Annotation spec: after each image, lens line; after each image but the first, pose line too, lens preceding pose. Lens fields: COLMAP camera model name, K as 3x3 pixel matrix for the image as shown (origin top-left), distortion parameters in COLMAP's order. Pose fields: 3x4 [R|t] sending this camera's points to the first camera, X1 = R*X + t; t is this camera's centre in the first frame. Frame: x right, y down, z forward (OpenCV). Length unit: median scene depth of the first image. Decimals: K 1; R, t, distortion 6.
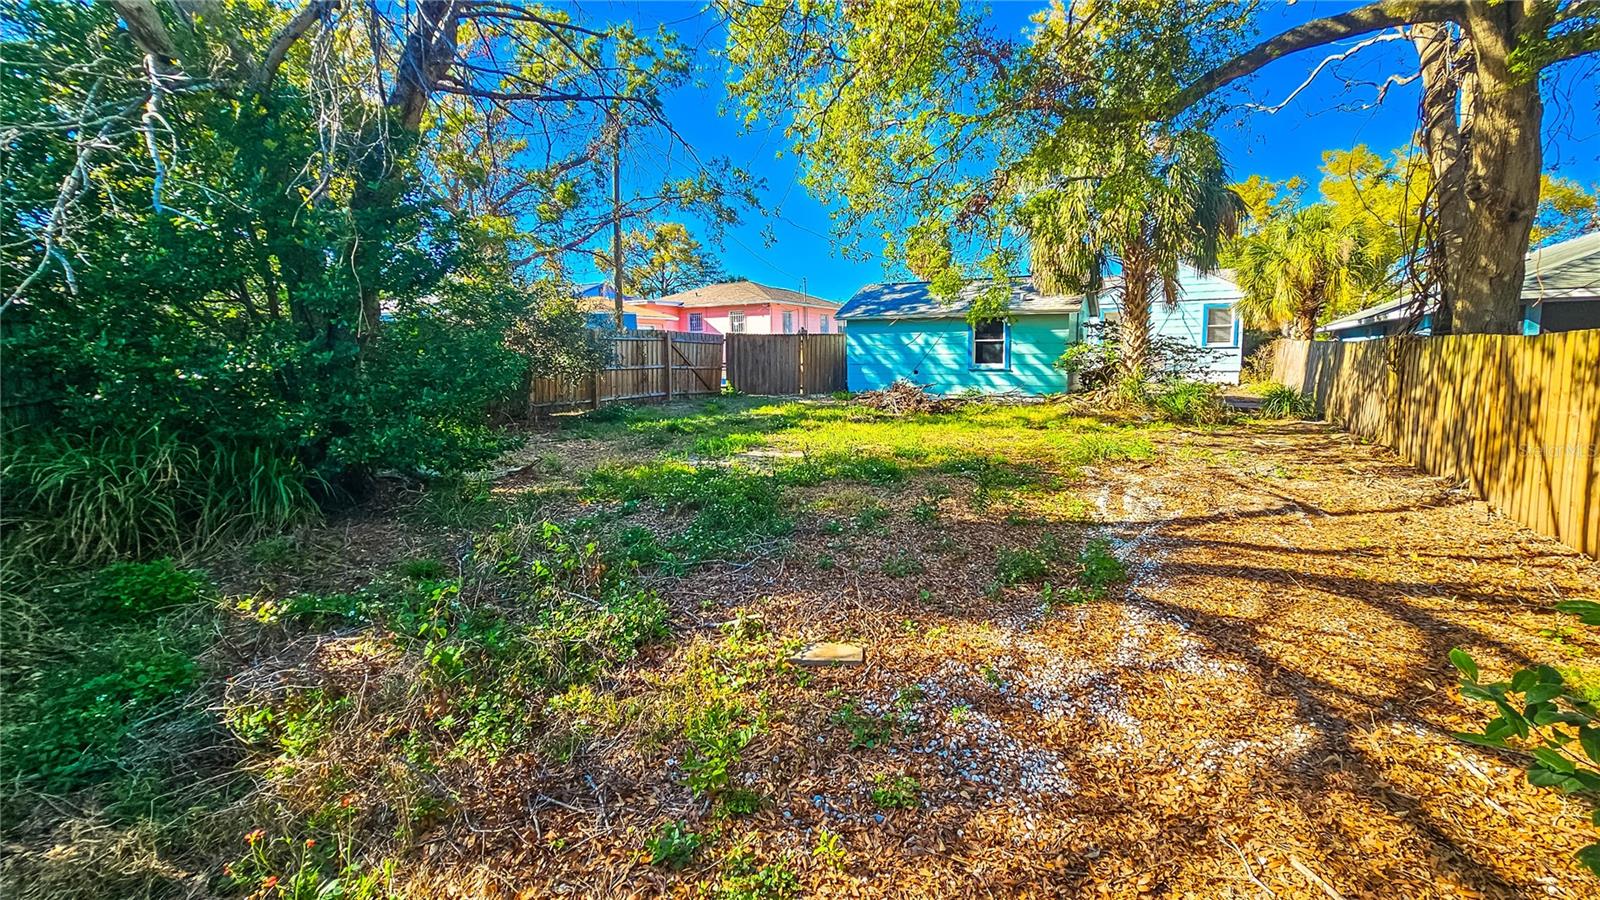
lens RADIAL K [[670.3, 0, 832.9], [0, 670.3, 436.4], [0, 0, 1]] dist [0.001496, -0.000208]
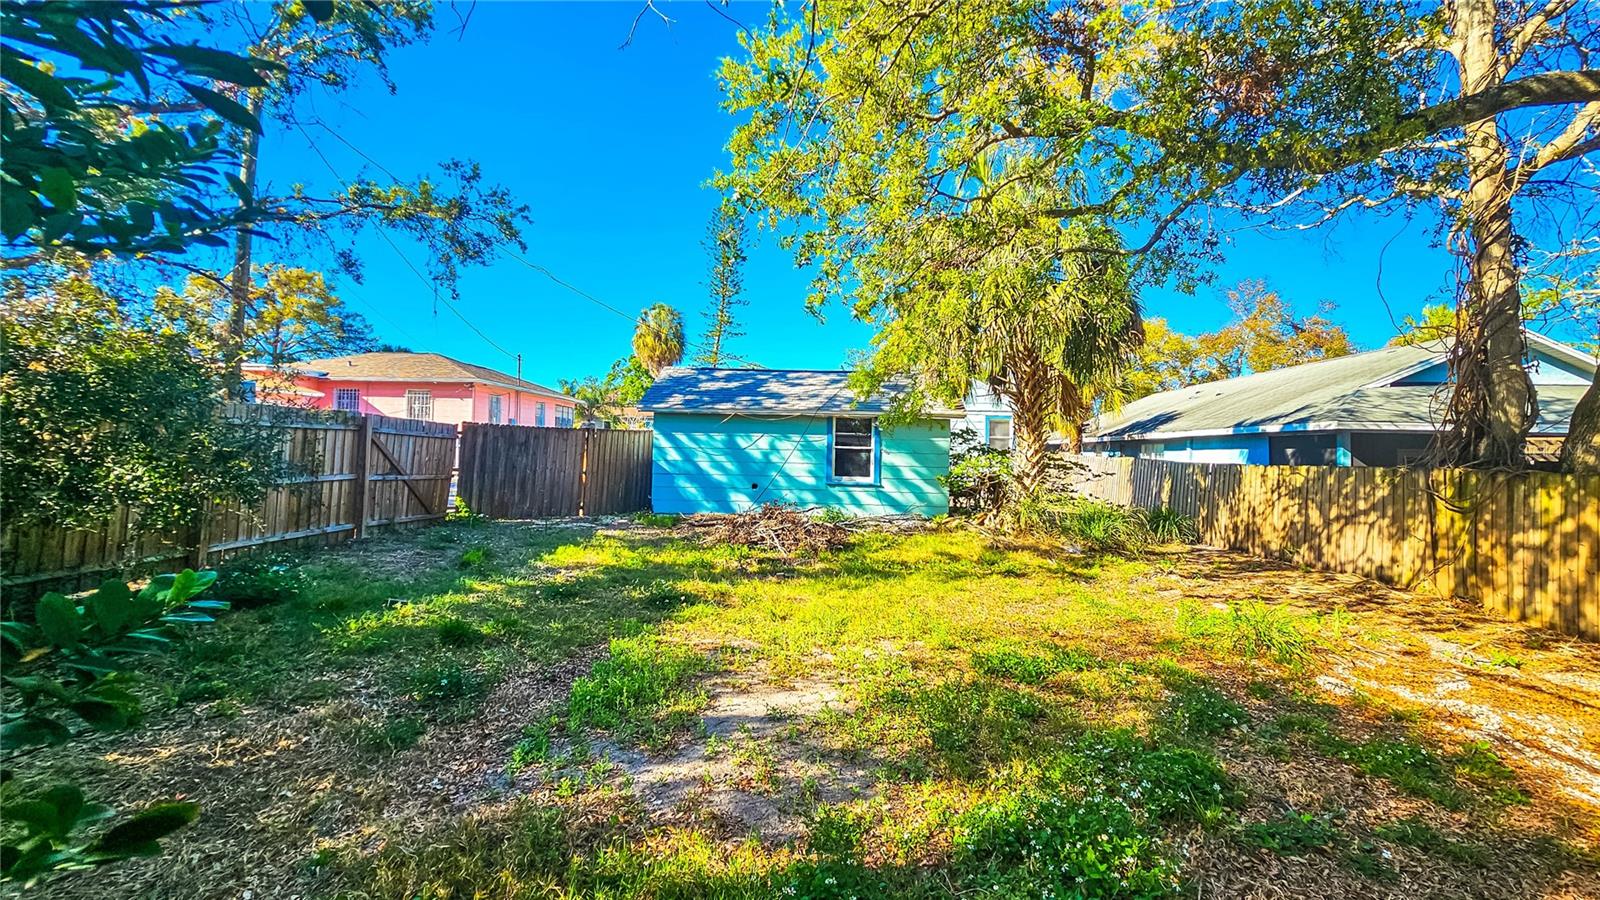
lens RADIAL K [[701.2, 0, 874.3], [0, 701.2, 432.6], [0, 0, 1]] dist [0.002752, -0.000059]
pose [[0.888226, 0.042337, 0.457452, -0.119282], [0.027225, 0.989144, -0.144408, -0.039129], [-0.458600, 0.140721, 0.877430, 0.250404]]
